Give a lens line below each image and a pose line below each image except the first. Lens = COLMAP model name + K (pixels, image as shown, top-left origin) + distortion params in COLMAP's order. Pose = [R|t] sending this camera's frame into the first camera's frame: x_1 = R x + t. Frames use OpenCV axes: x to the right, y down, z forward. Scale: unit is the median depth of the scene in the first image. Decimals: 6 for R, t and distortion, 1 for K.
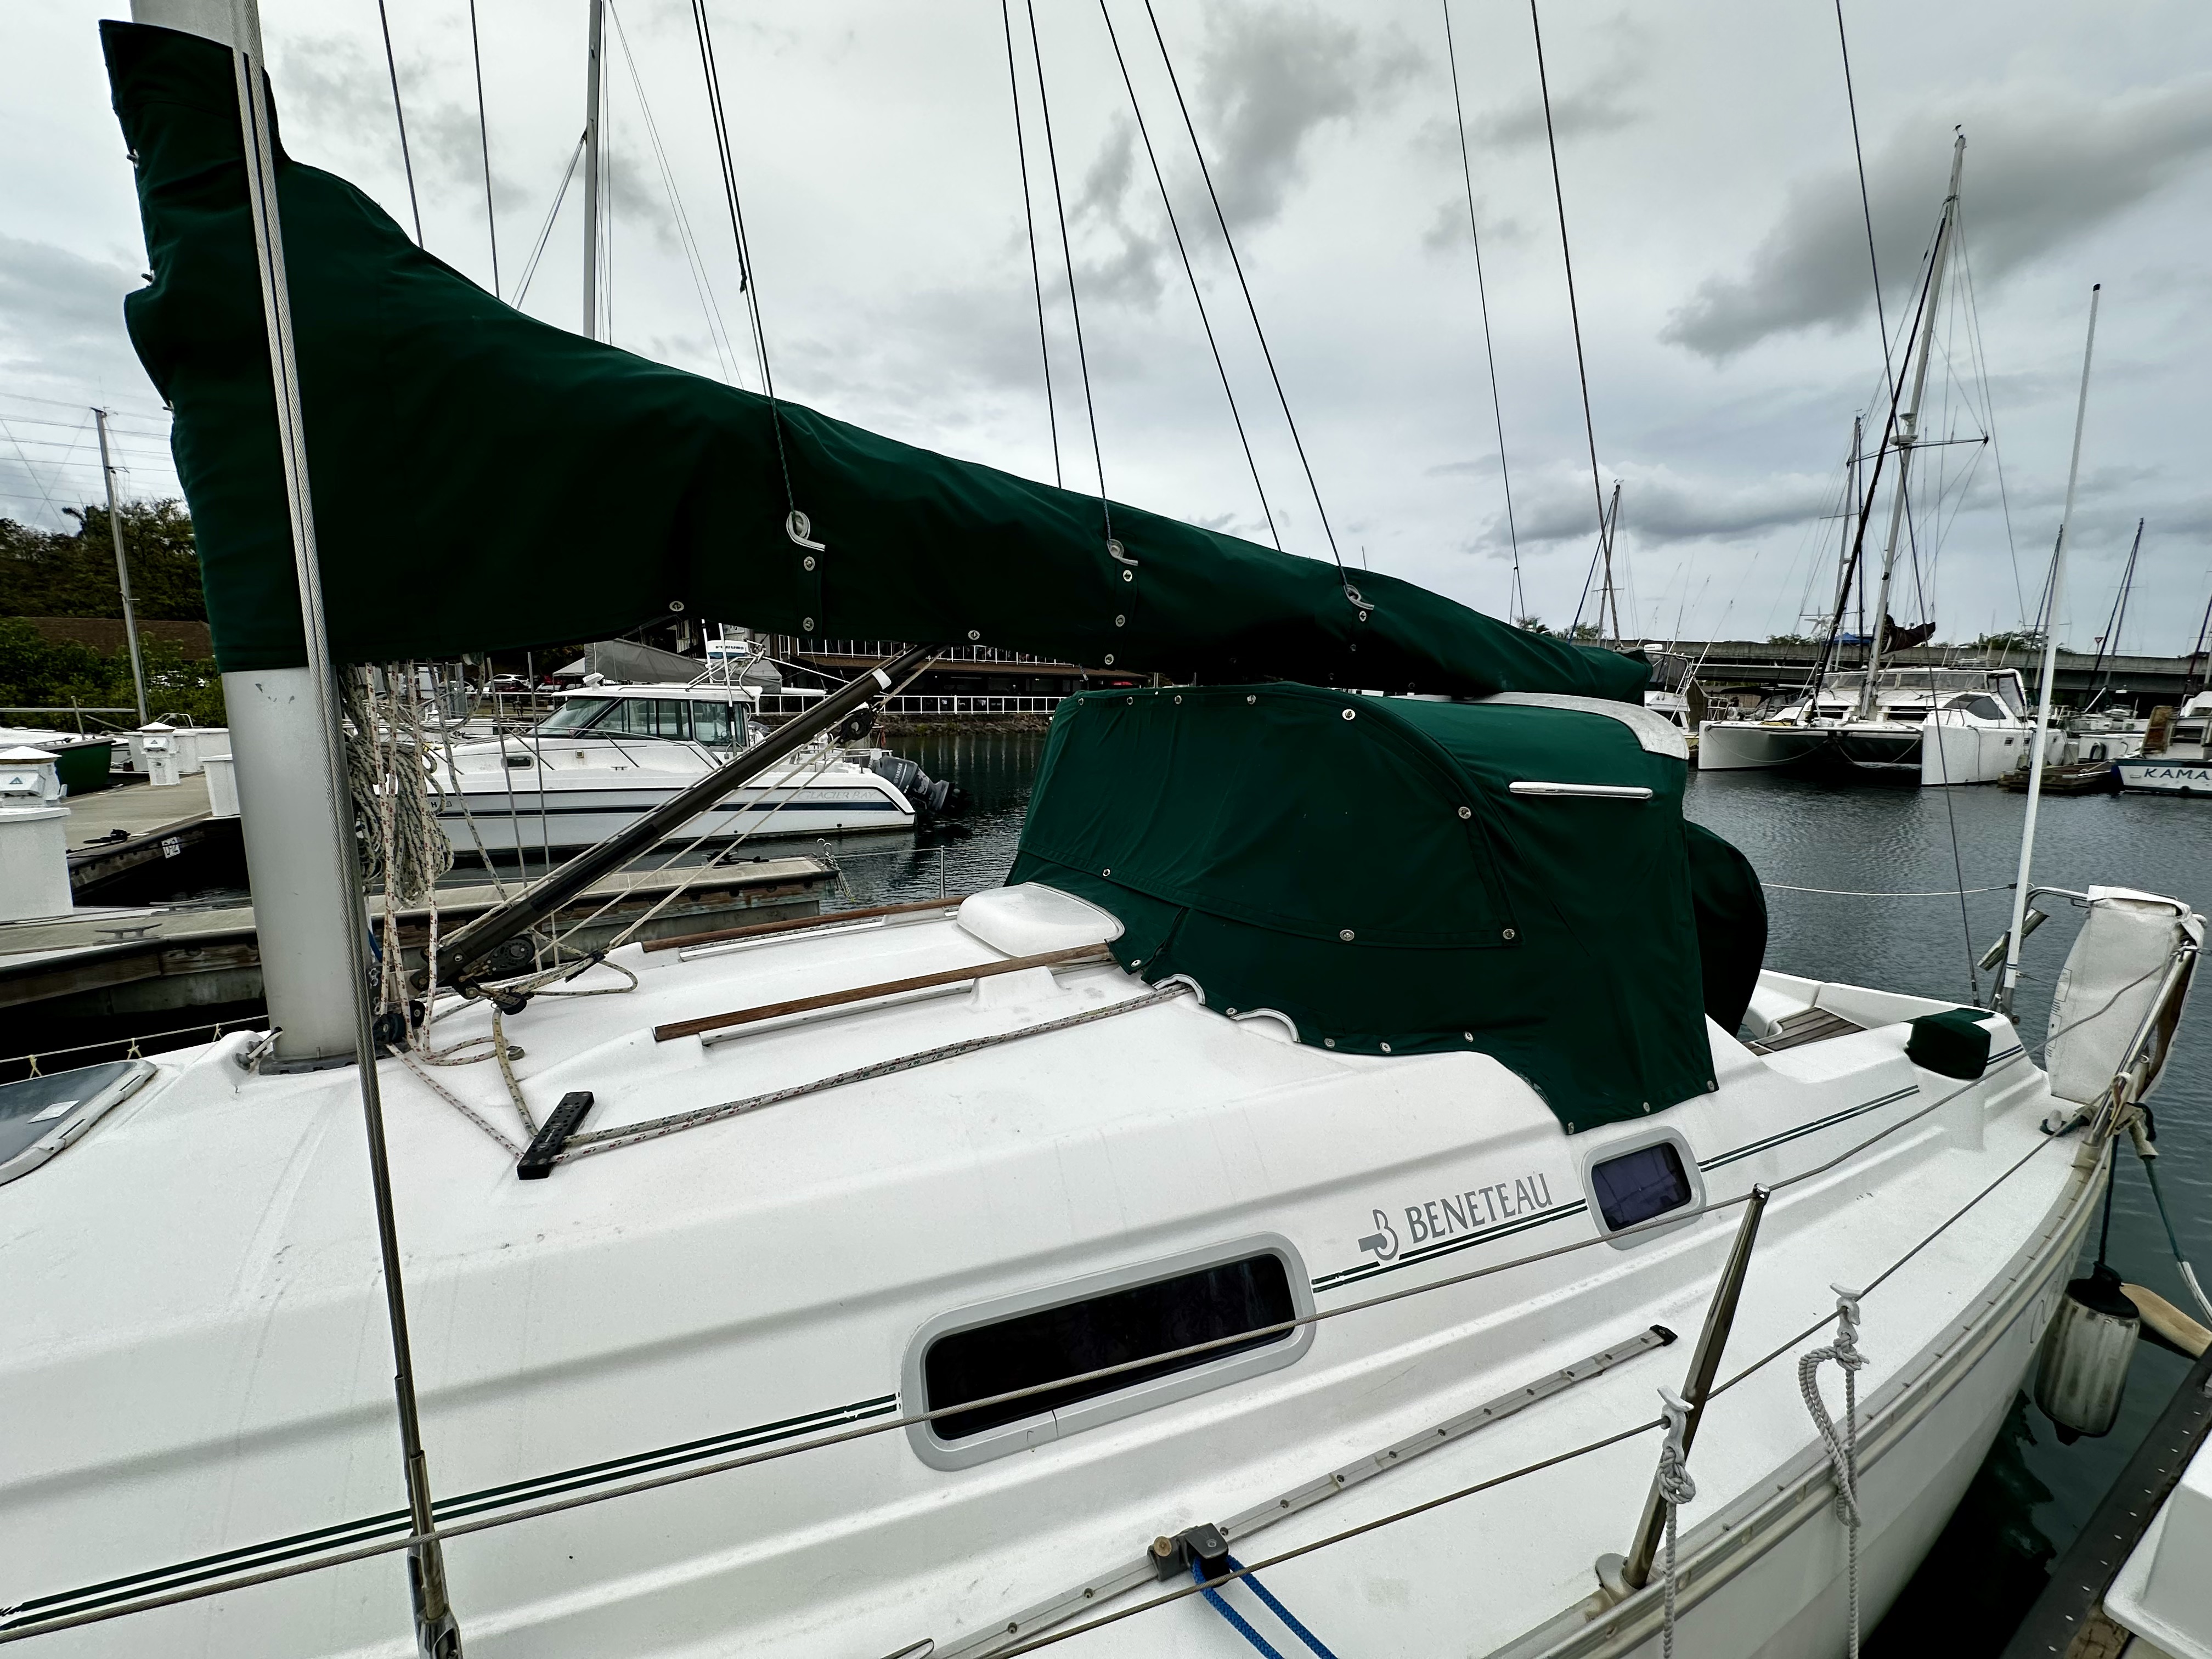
lens RADIAL K [[885.5, 0, 1099.0], [0, 885.5, 824.4], [0, 0, 1]] dist [-0.005788, 0.002245]
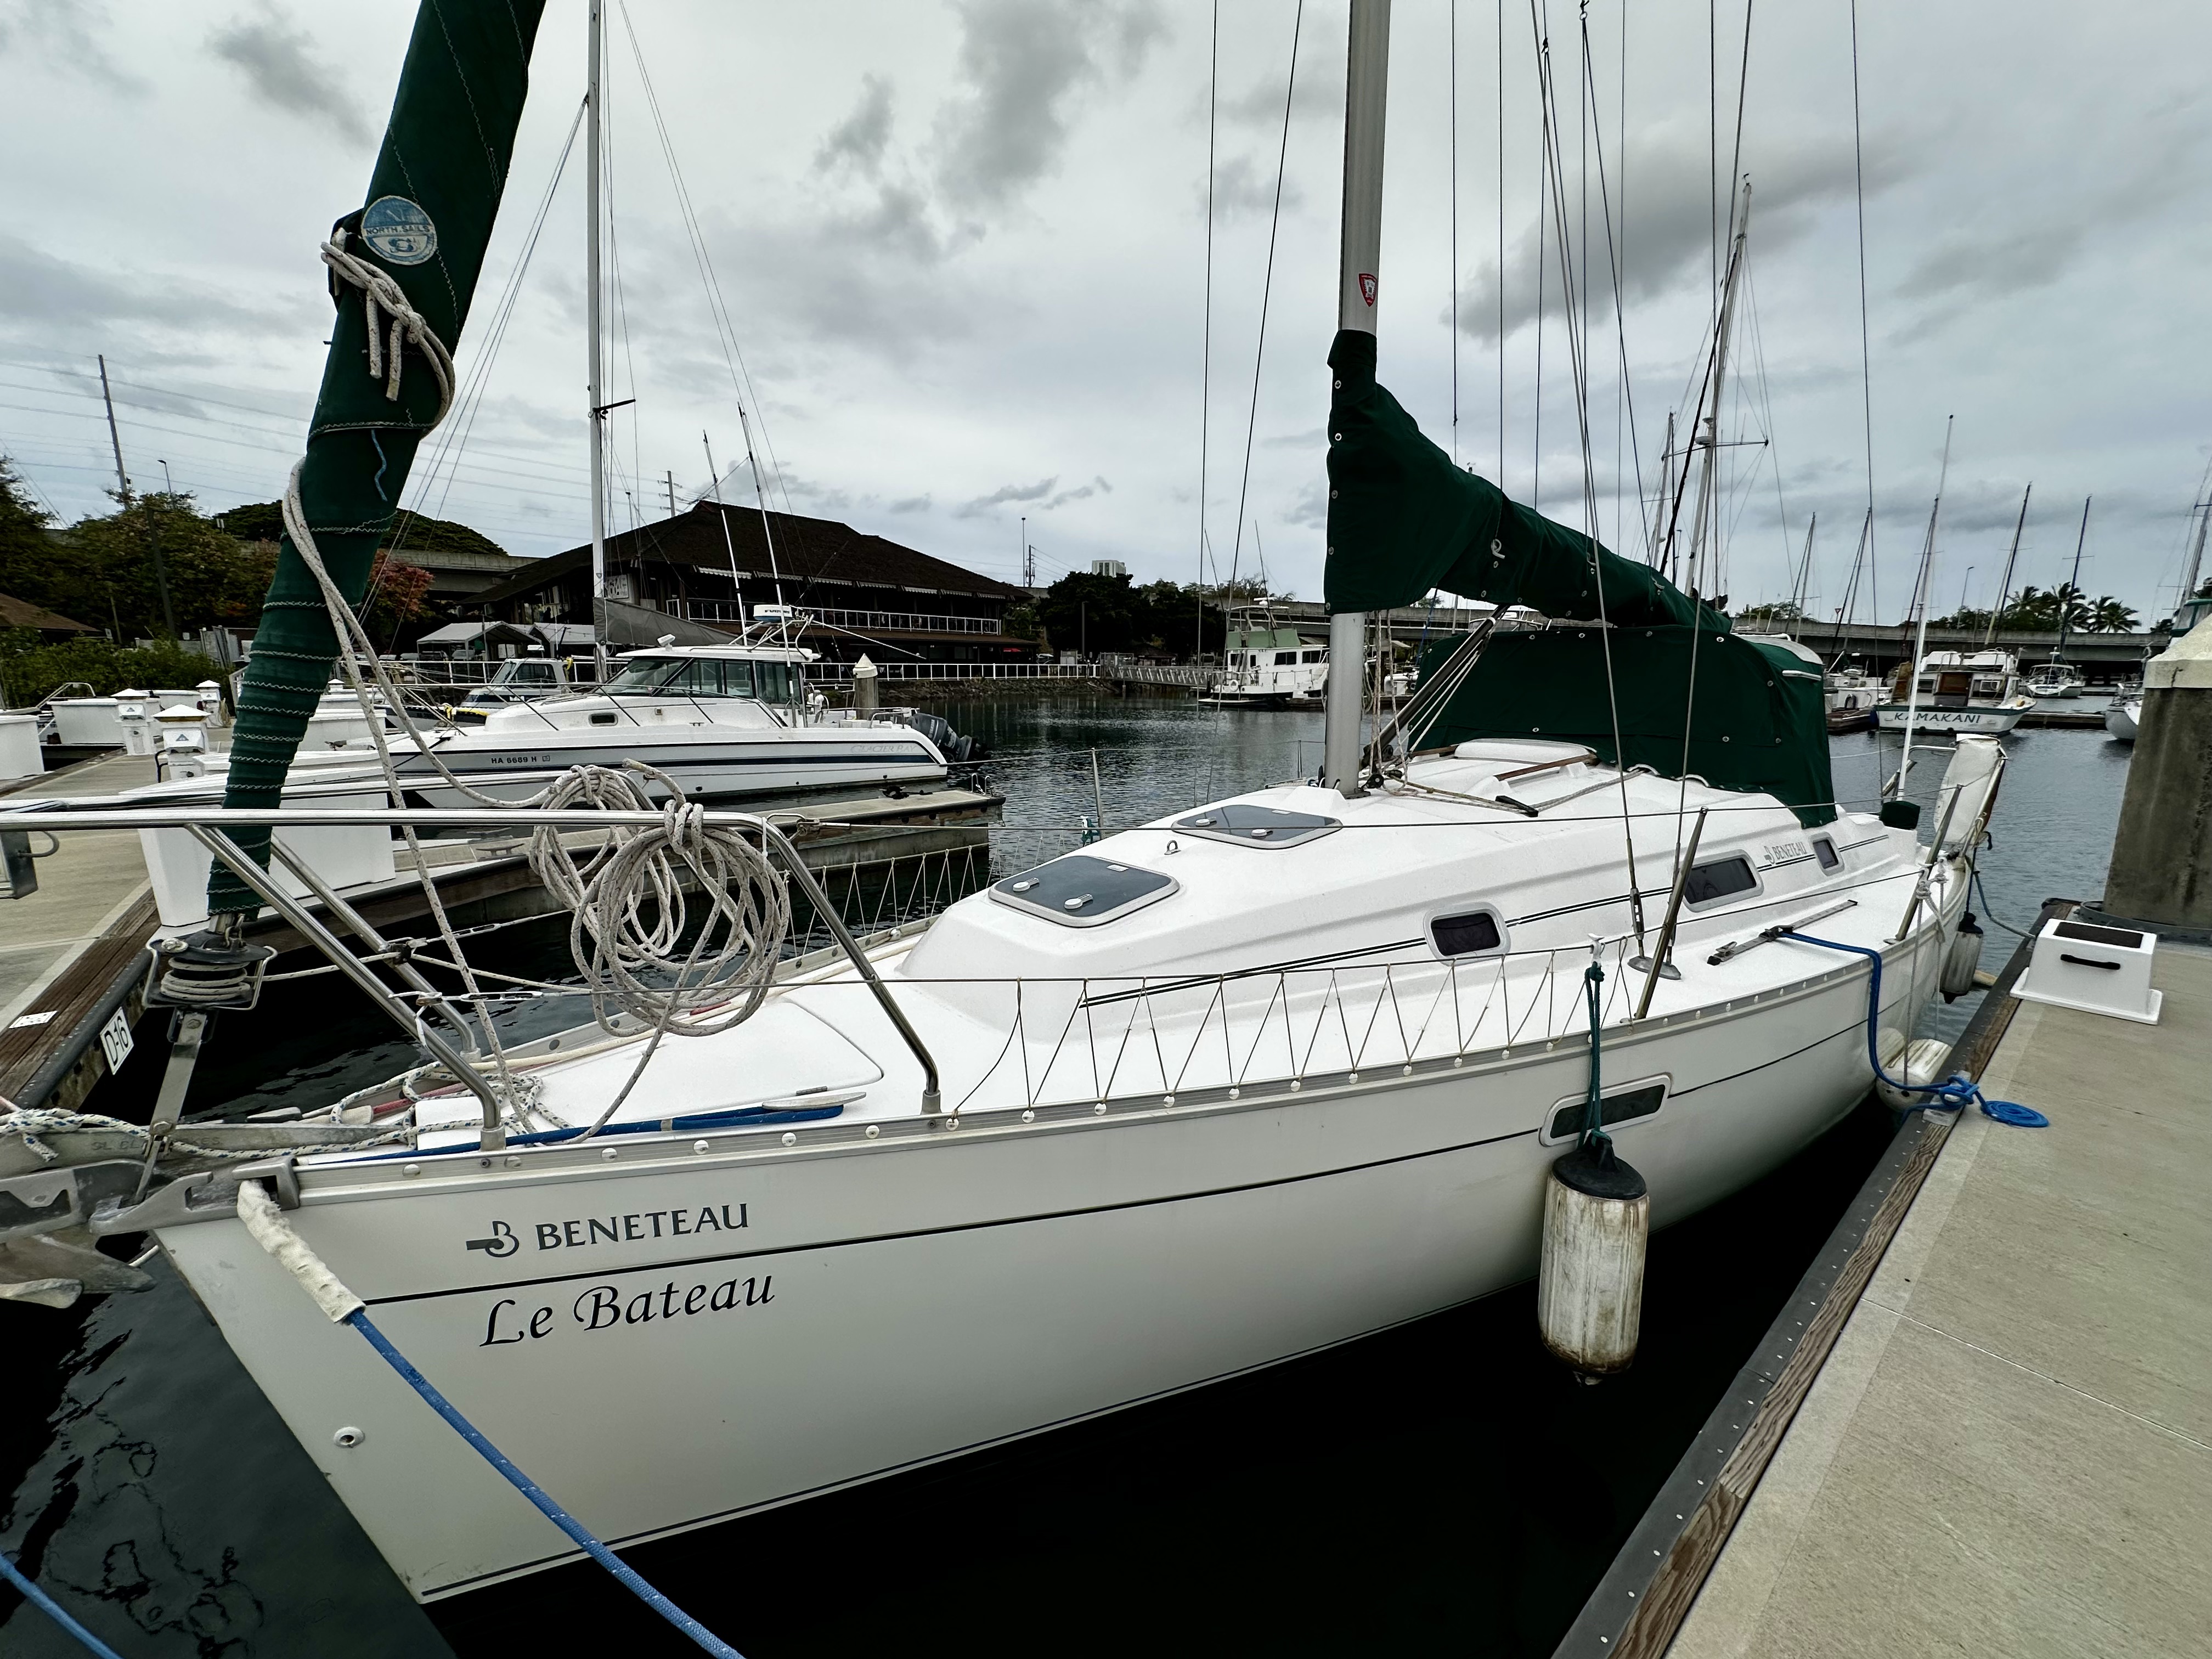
lens RADIAL K [[885.5, 0, 1087.2], [0, 885.5, 824.5], [0, 0, 1]] dist [-0.005788, 0.002245]
pose [[0.988019, -0.032344, 0.150905, -0.406820], [0.026905, 0.998917, 0.037950, 0.051751], [-0.151969, -0.033435, 0.987820, -0.237043]]
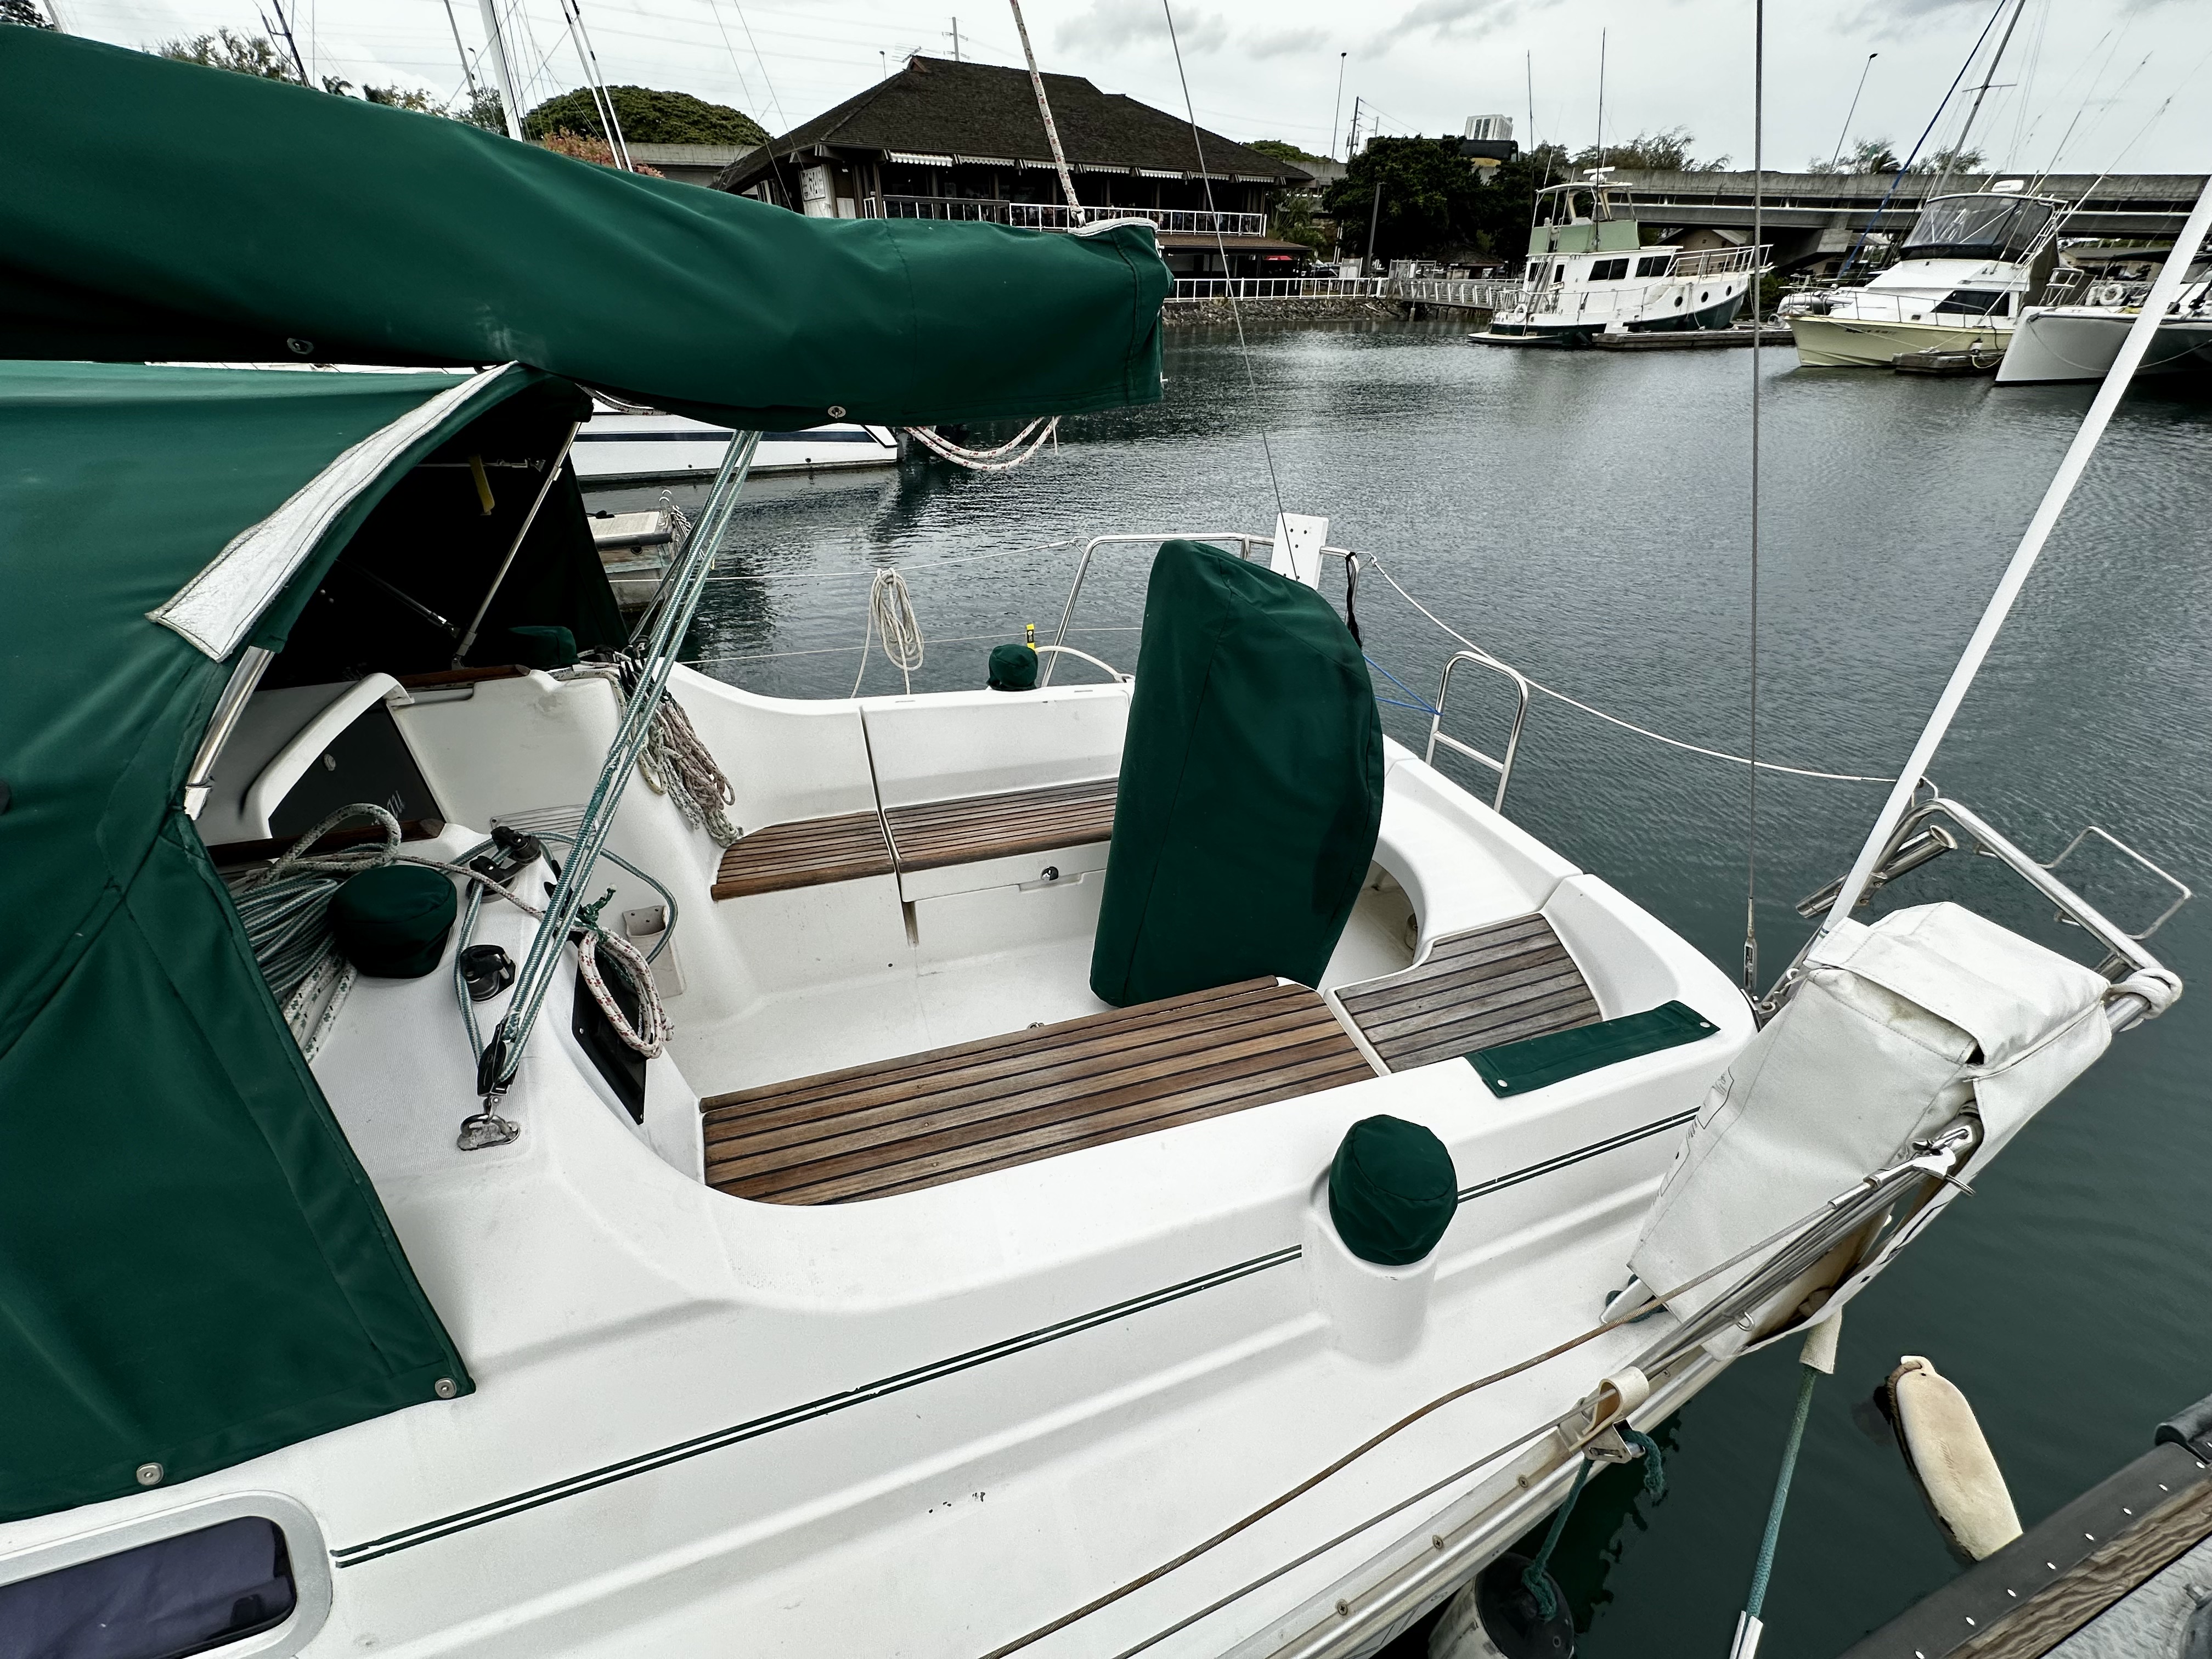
lens RADIAL K [[885.5, 0, 1086.9], [0, 885.5, 824.7], [0, 0, 1]] dist [-0.005788, 0.002245]
pose [[0.985312, 0.079670, -0.151039, 0.258648], [-0.012369, 0.915468, 0.402201, -0.039941], [0.170314, -0.394425, 0.903007, 0.182412]]
